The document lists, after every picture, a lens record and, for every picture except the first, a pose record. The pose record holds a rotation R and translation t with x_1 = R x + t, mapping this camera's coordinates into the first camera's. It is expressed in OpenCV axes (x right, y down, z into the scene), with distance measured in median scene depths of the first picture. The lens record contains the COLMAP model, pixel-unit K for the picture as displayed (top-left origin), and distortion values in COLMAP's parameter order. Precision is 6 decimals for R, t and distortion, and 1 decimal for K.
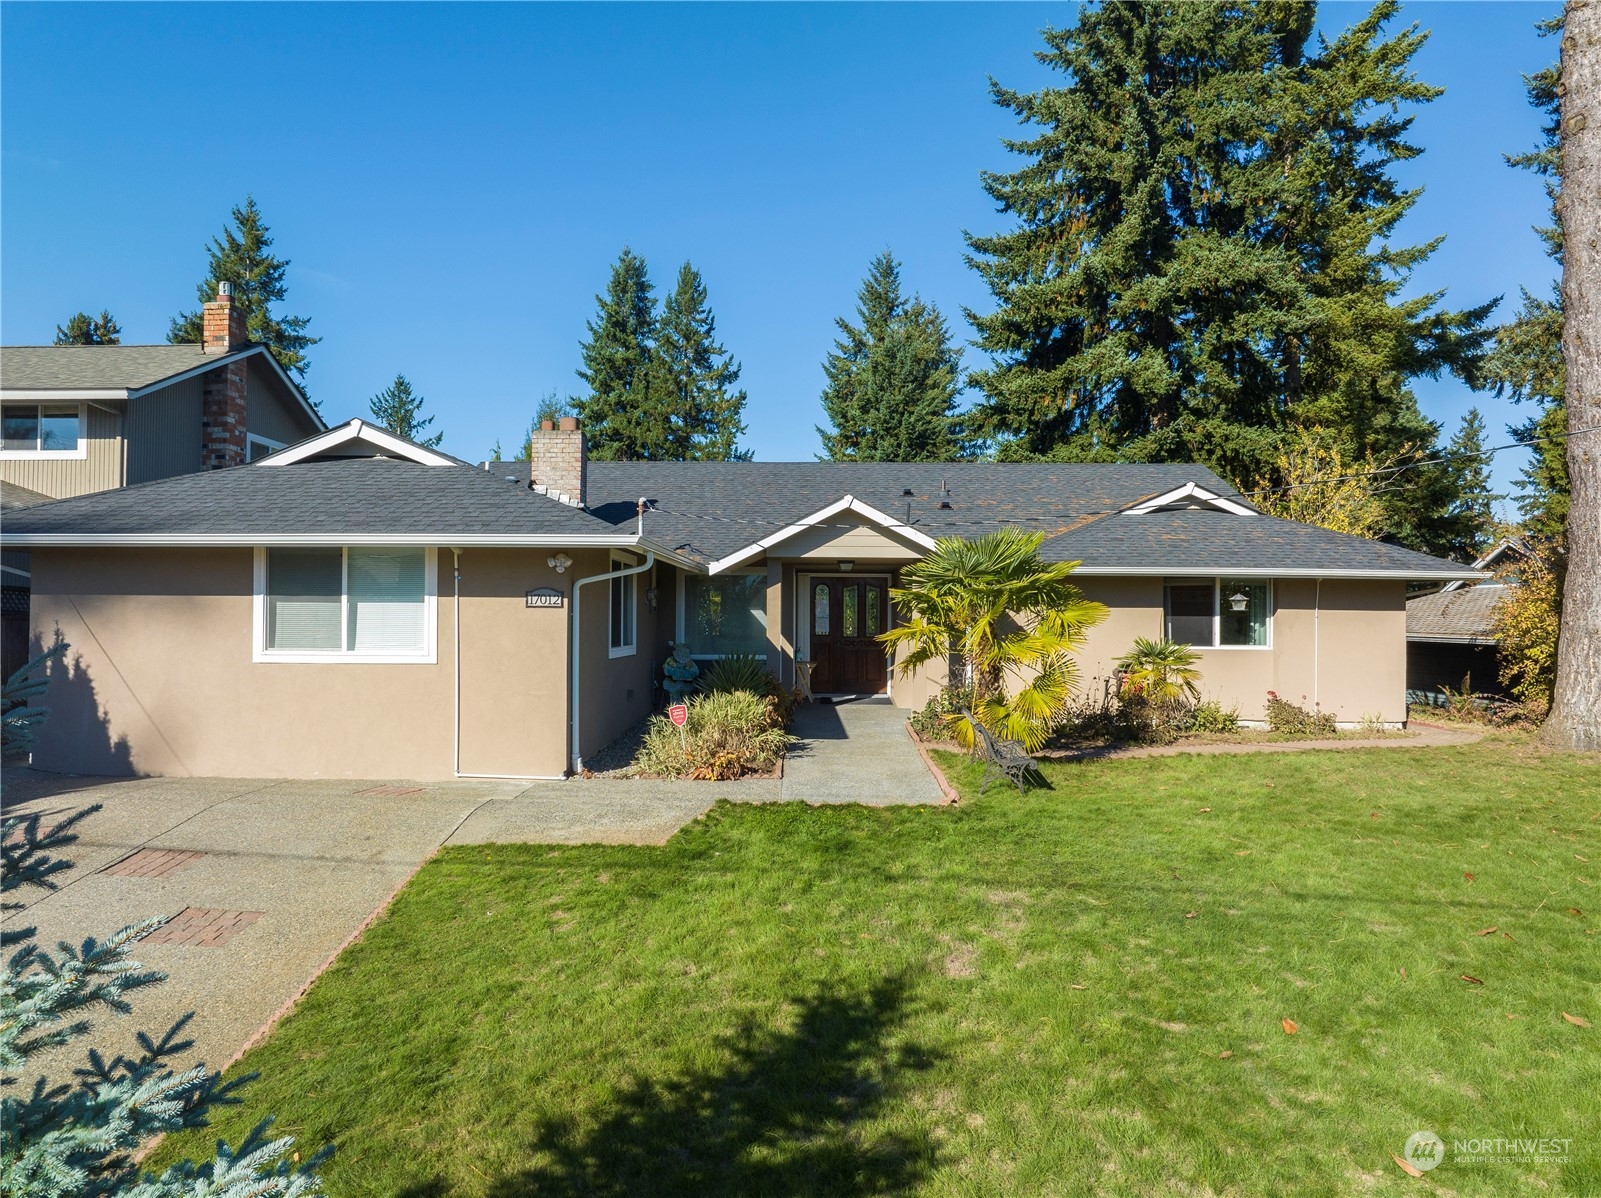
lens RADIAL K [[1111.1, 0, 805.7], [0, 1111.1, 601.5], [0, 0, 1]] dist [-0.044540, 0.003182]
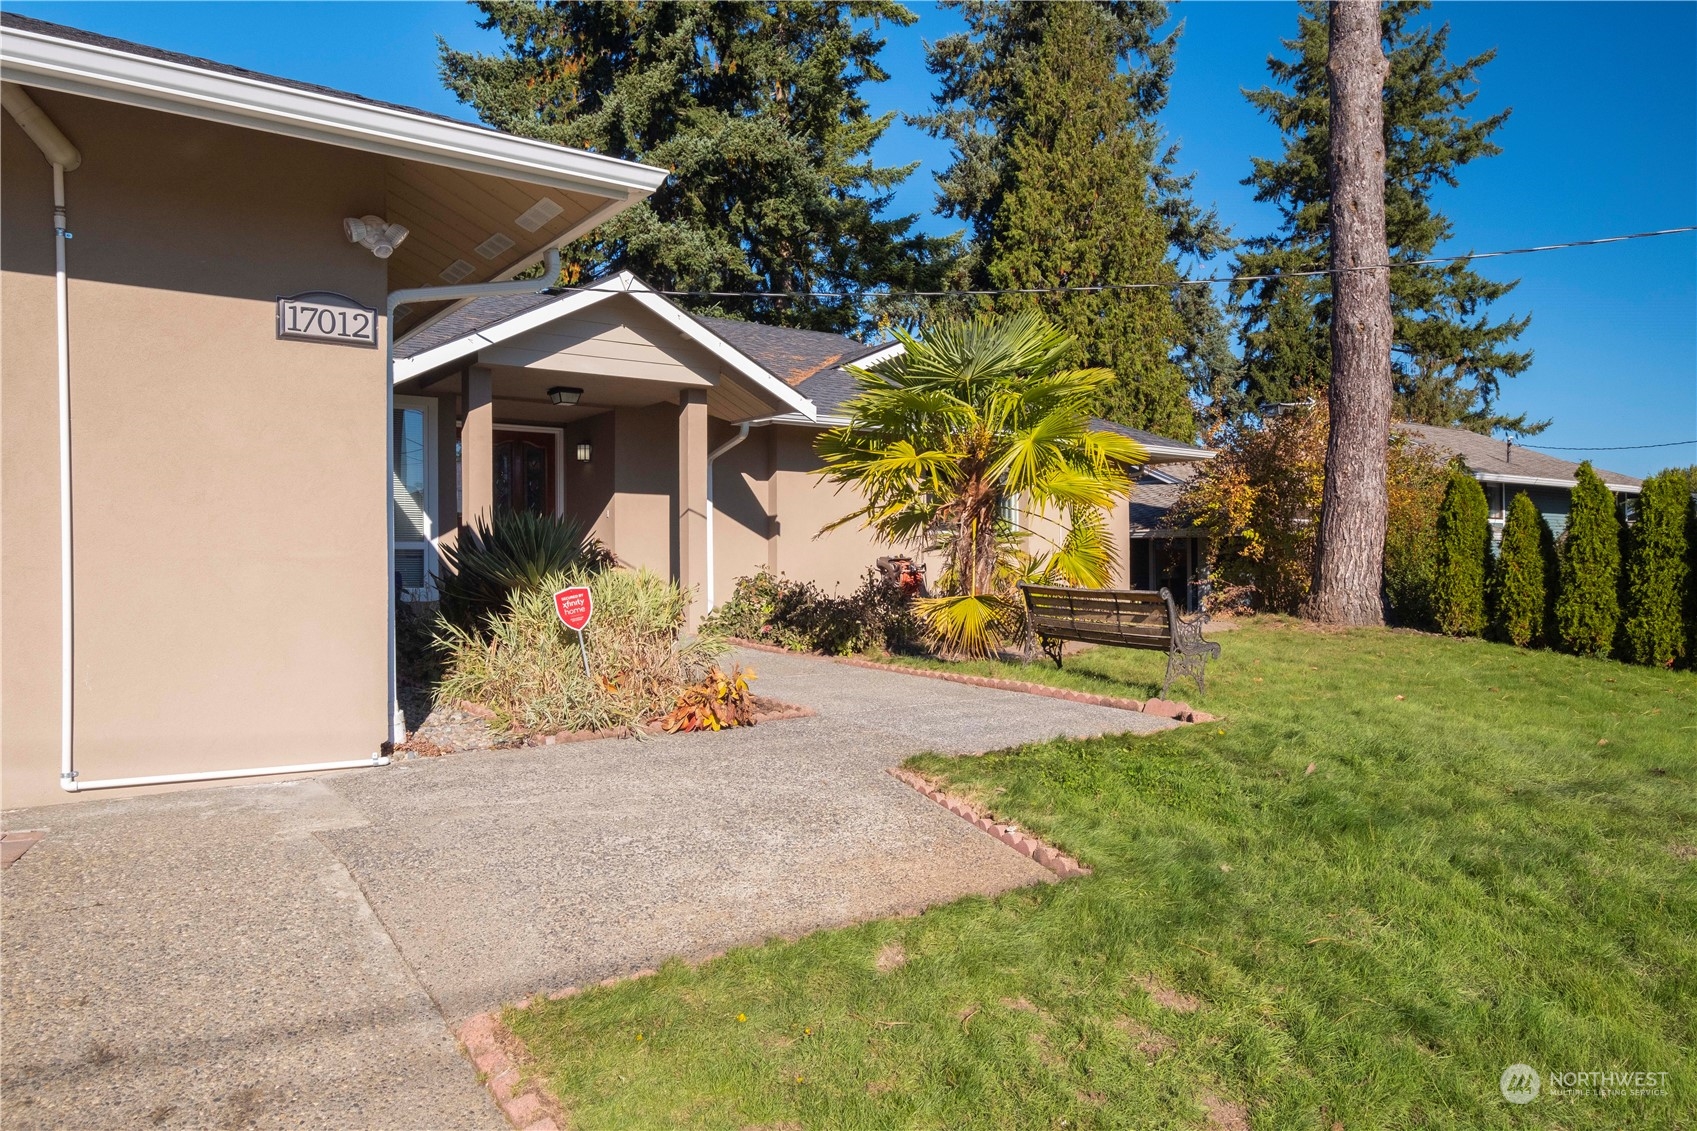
lens RADIAL K [[1135.9, 0, 848.9], [0, 1135.9, 557.1], [0, 0, 1]] dist [-0.002452, 0.000242]
pose [[0.802962, -0.007013, 0.595989, -0.105597], [0.001569, 0.999952, 0.009652, 0.025671], [-0.596028, -0.006815, 0.802935, 0.178217]]
